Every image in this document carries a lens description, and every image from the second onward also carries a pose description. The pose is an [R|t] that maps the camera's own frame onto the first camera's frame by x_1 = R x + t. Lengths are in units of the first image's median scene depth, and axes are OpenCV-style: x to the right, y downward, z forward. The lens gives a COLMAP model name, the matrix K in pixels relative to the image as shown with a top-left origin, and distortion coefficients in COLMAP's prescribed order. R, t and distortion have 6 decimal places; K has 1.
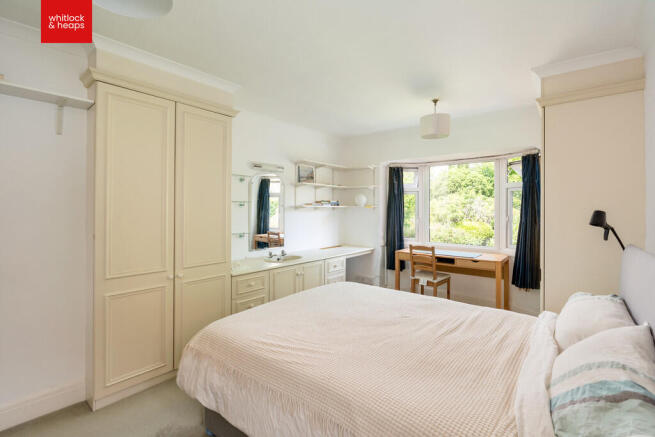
lens RADIAL K [[301.3, 0, 328.0], [0, 301.3, 214.5], [0, 0, 1]] dist [0.000376, 0.000029]
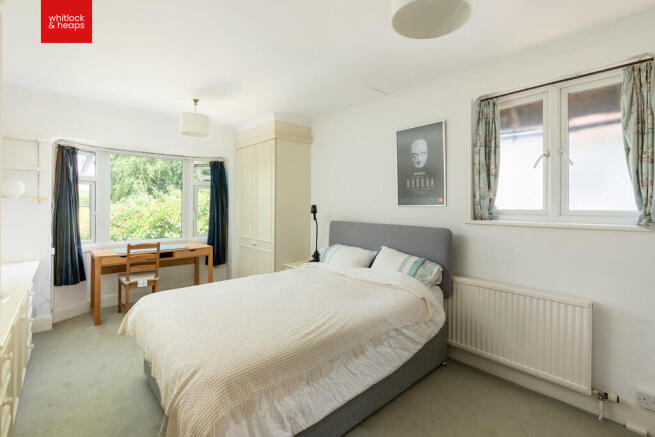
lens RADIAL K [[298.4, 0, 327.5], [0, 298.4, 207.6], [0, 0, 1]] dist [-0.000703, -0.000151]
pose [[0.159945, -0.012058, 0.987052, -0.491499], [0.012661, 0.999868, 0.010163, -0.007053], [-0.987045, 0.010872, 0.160077, 0.310739]]
